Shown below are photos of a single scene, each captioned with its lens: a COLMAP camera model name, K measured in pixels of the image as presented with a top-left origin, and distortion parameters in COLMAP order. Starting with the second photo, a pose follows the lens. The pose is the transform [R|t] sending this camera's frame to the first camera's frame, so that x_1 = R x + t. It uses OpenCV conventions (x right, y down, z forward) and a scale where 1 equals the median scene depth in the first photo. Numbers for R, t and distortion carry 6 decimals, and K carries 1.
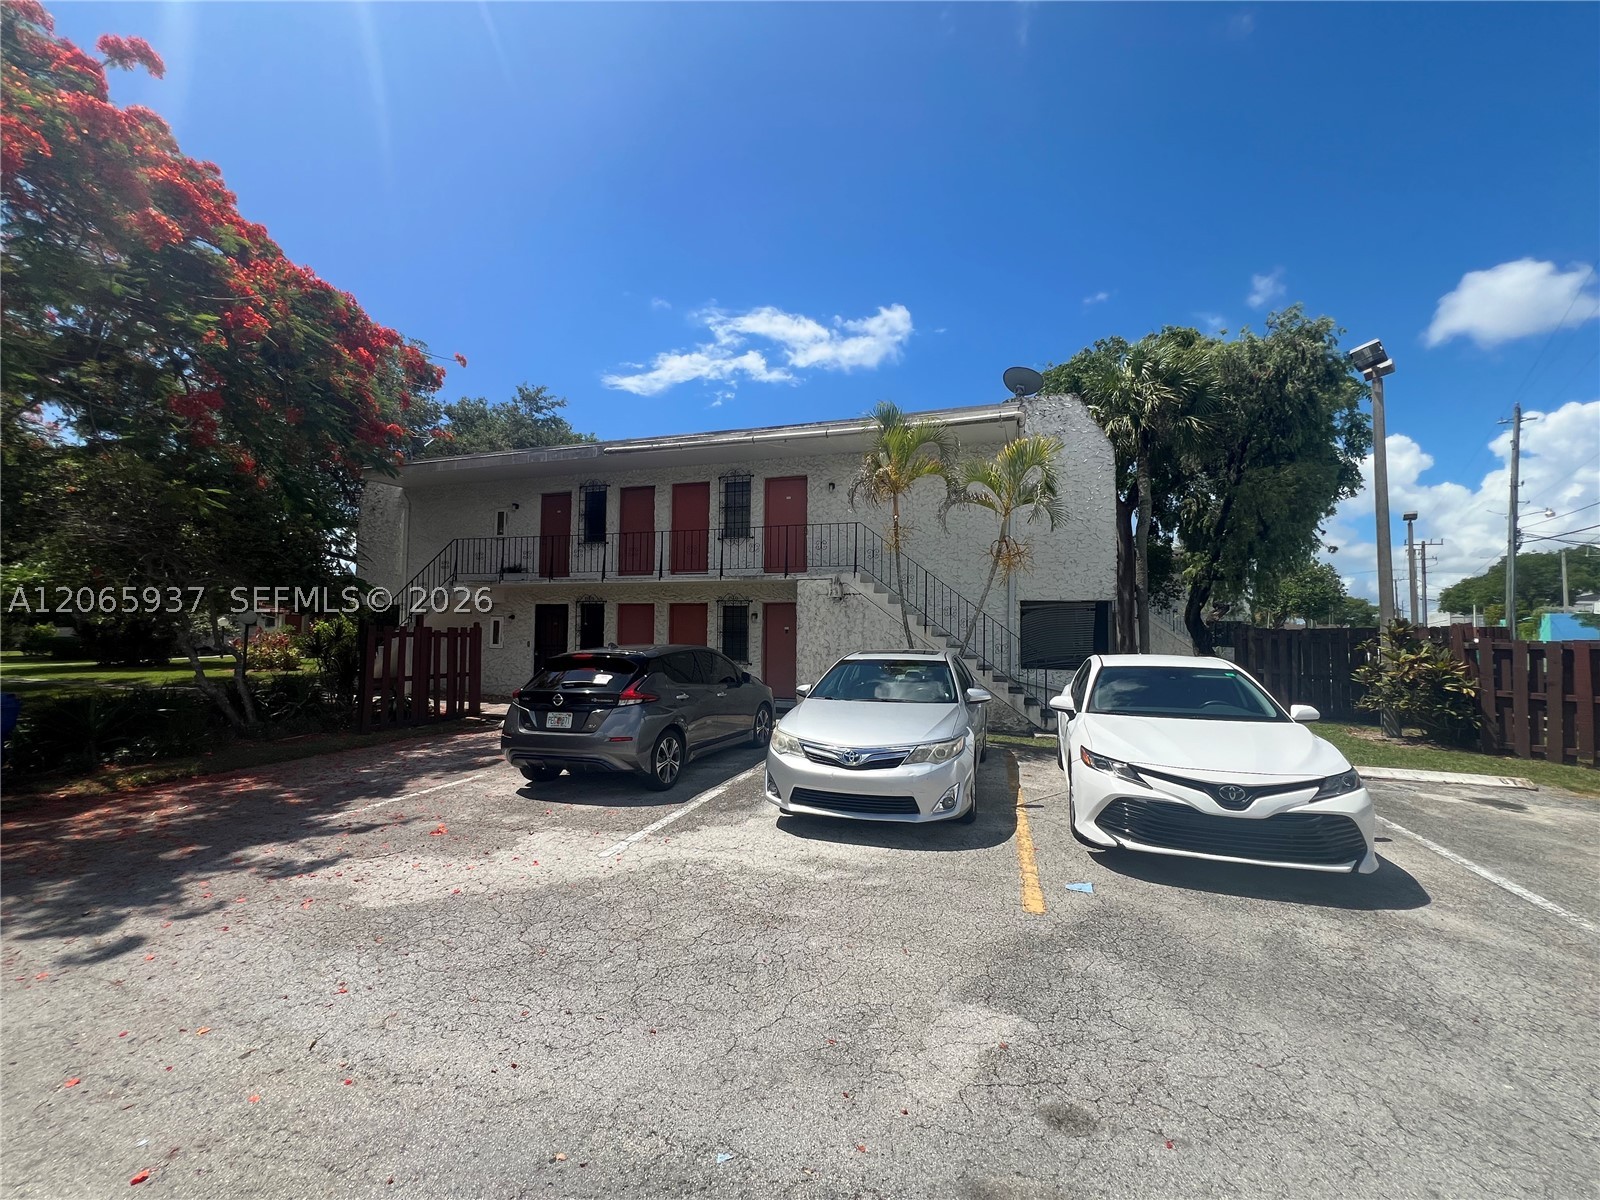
lens RADIAL K [[645.5, 0, 793.5], [0, 645.5, 596.9], [0, 0, 1]] dist [-0.001402, 0.000443]
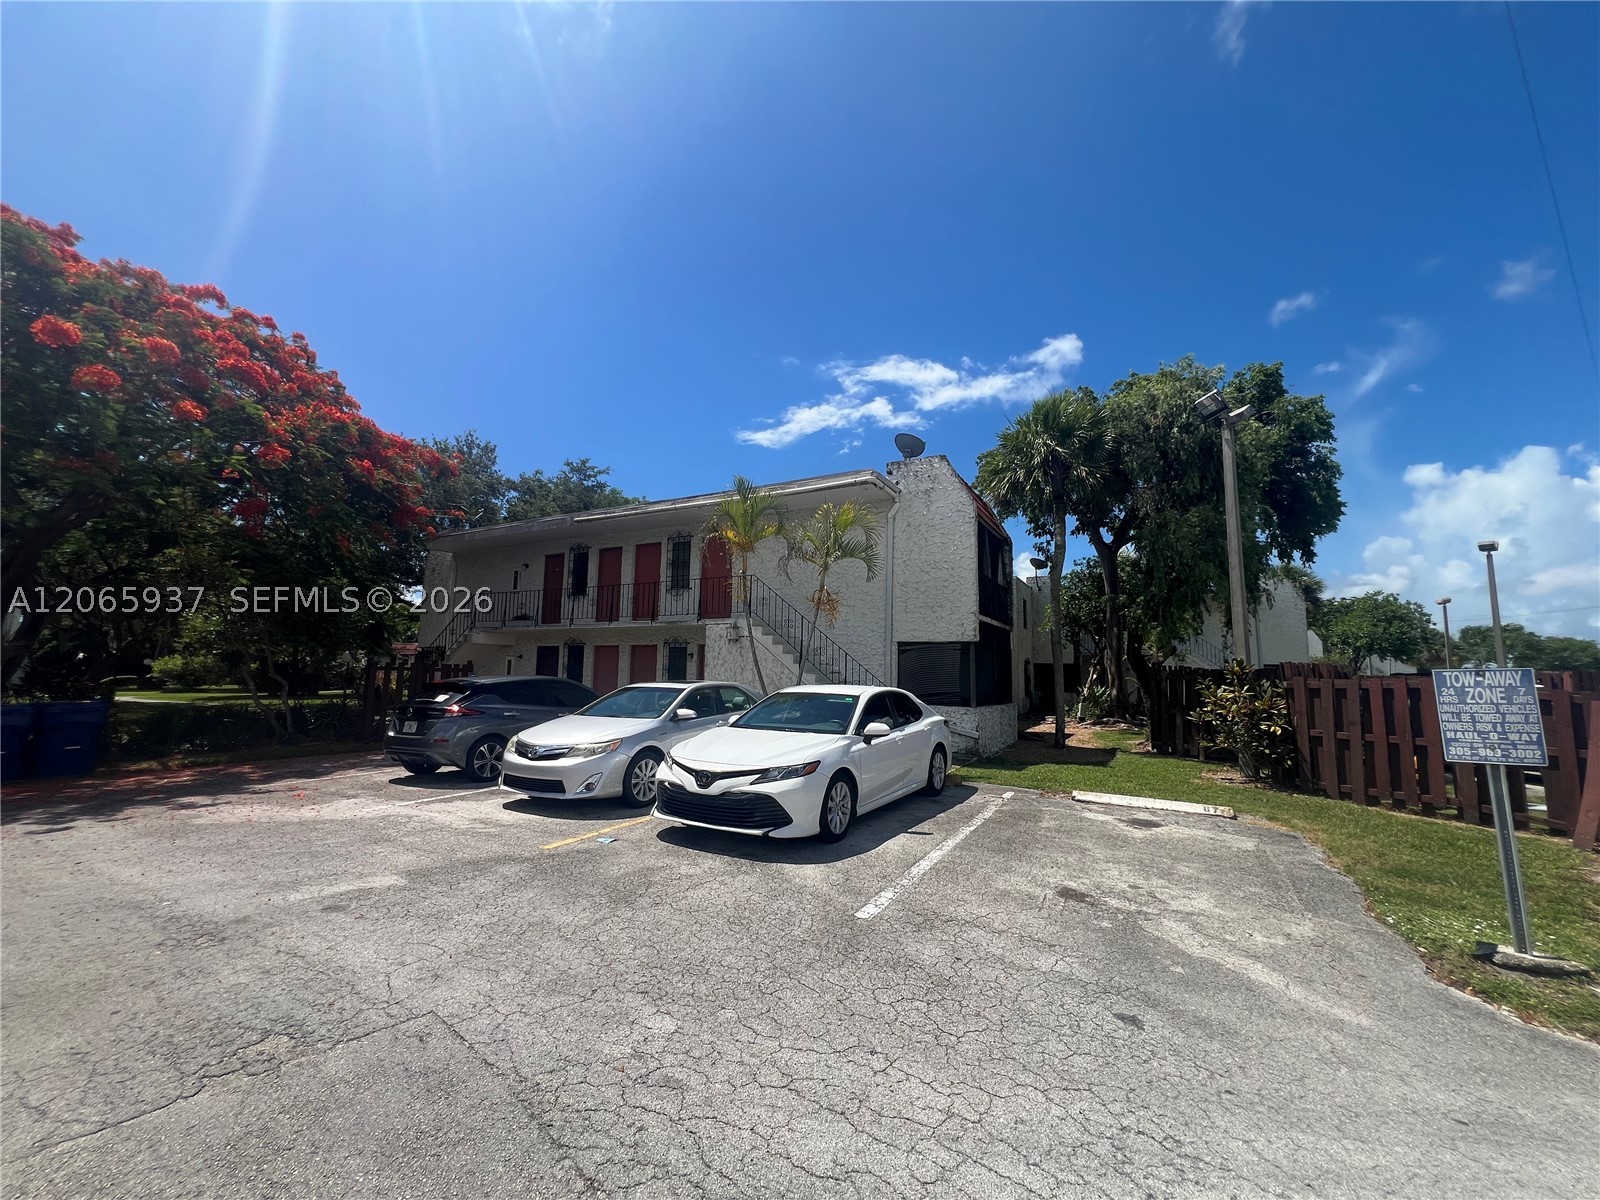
lens RADIAL K [[645.5, 0, 794.5], [0, 645.5, 595.0], [0, 0, 1]] dist [-0.001402, 0.000443]
pose [[0.980463, -0.016861, -0.195982, 0.431102], [0.003026, 0.997495, -0.070678, 0.003749], [0.196682, 0.068704, 0.978057, -0.134240]]
